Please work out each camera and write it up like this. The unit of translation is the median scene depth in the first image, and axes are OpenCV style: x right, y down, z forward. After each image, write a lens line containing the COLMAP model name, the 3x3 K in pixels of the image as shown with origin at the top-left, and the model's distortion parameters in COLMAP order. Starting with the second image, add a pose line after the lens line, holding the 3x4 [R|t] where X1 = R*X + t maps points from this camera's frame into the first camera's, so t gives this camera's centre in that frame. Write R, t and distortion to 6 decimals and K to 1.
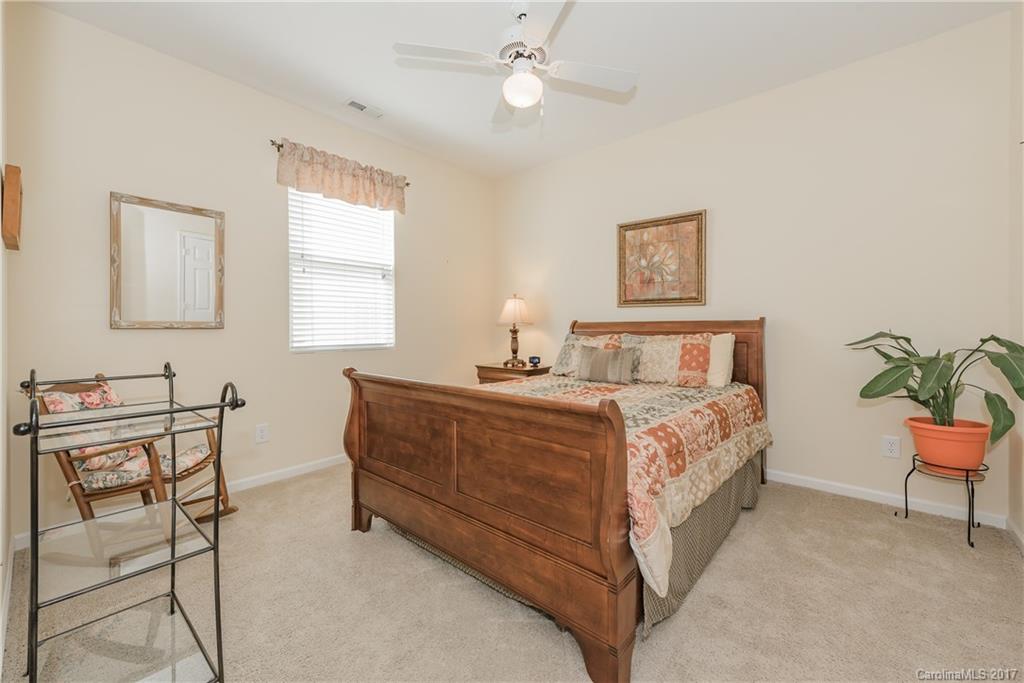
lens RADIAL K [[418.8, 0, 512.3], [0, 418.8, 331.1], [0, 0, 1]] dist [0.000428, 0.000008]
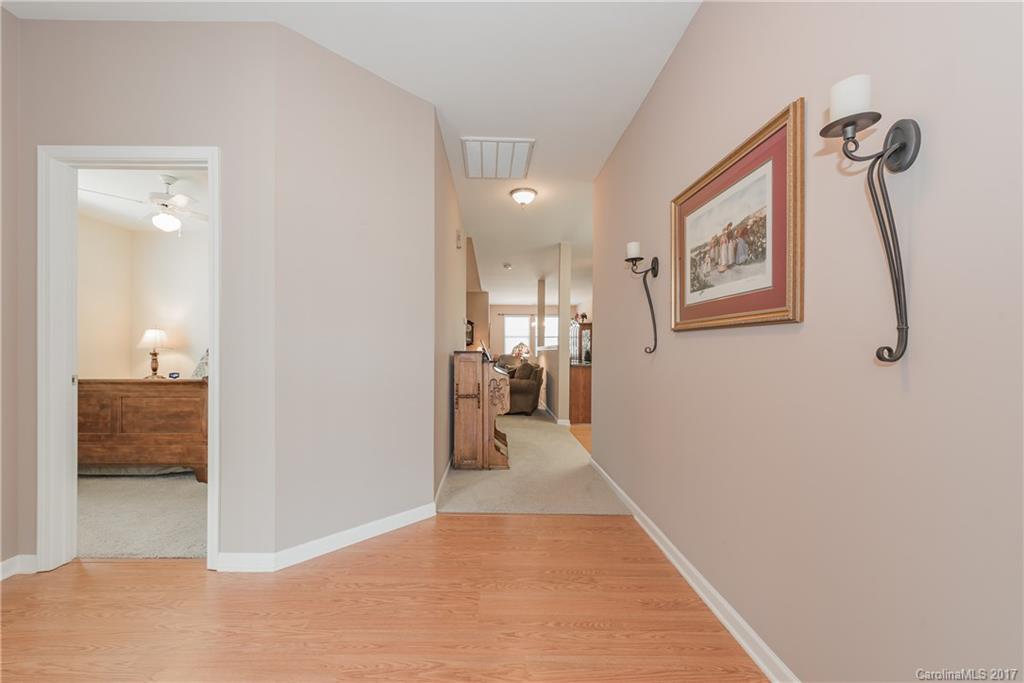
lens RADIAL K [[404.8, 0, 506.8], [0, 404.8, 349.9], [0, 0, 1]] dist [0.003114, 0.000300]
pose [[0.740904, 0.011871, 0.671506, -0.036727], [0.000740, 0.999829, -0.018492, 0.013468], [-0.671610, 0.014198, 0.740769, -0.805430]]
